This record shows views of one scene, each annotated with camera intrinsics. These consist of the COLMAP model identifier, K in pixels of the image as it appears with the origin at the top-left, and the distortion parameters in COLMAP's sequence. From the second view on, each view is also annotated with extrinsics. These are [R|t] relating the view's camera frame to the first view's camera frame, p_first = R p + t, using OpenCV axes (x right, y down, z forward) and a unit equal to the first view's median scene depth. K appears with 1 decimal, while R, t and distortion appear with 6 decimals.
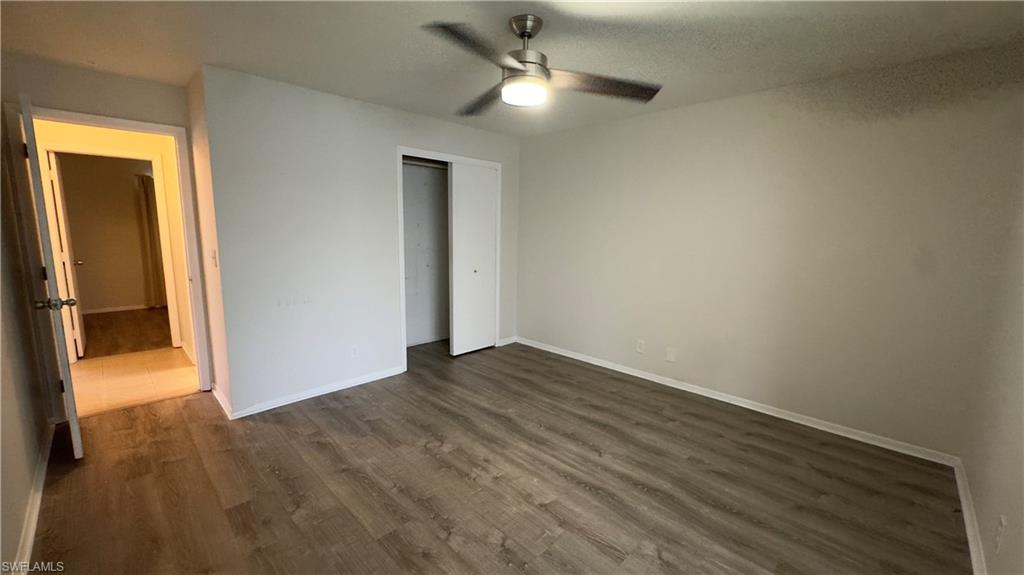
lens RADIAL K [[408.6, 0, 517.1], [0, 408.6, 287.2], [0, 0, 1]] dist [-0.000936, -0.000051]
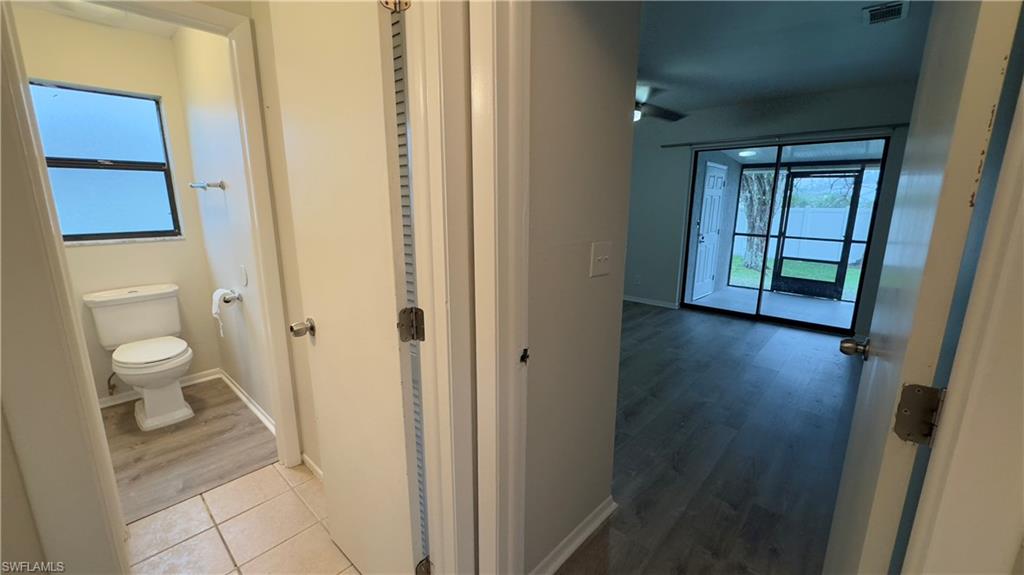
lens RADIAL K [[408.6, 0, 512.0], [0, 408.6, 286.7], [0, 0, 1]] dist [-0.000936, -0.000051]
pose [[-0.035352, -0.218846, 0.975119, -1.380505], [0.142047, 0.964722, 0.221663, -0.180114], [-0.989228, 0.146349, -0.003019, 1.243672]]
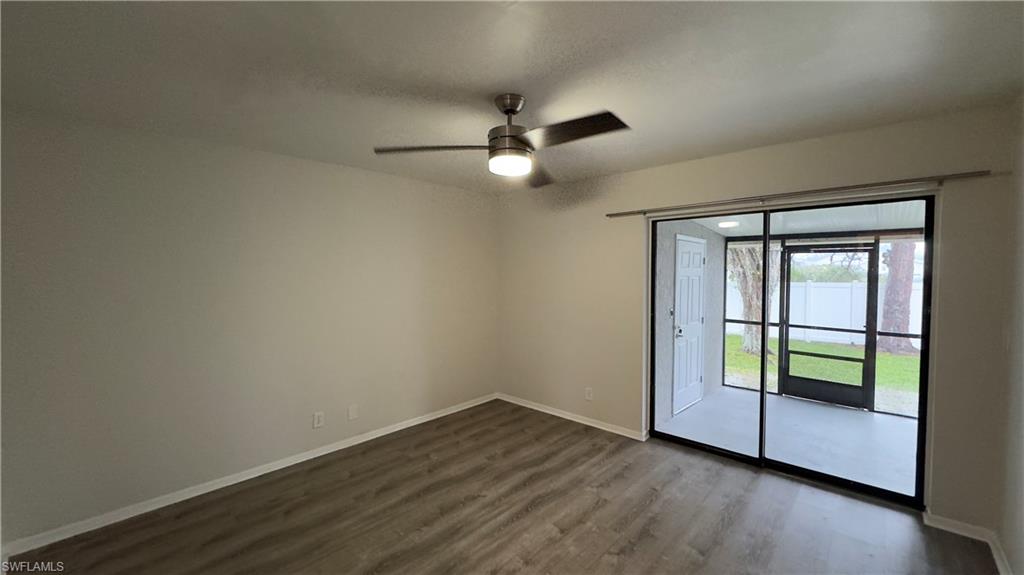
lens RADIAL K [[408.6, 0, 512.0], [0, 408.6, 287.4], [0, 0, 1]] dist [-0.000936, -0.000051]
pose [[-0.029925, -0.049667, 0.998317, -0.817124], [0.149775, 0.987266, 0.053607, -0.168856], [-0.988267, 0.151127, -0.022105, 0.846439]]
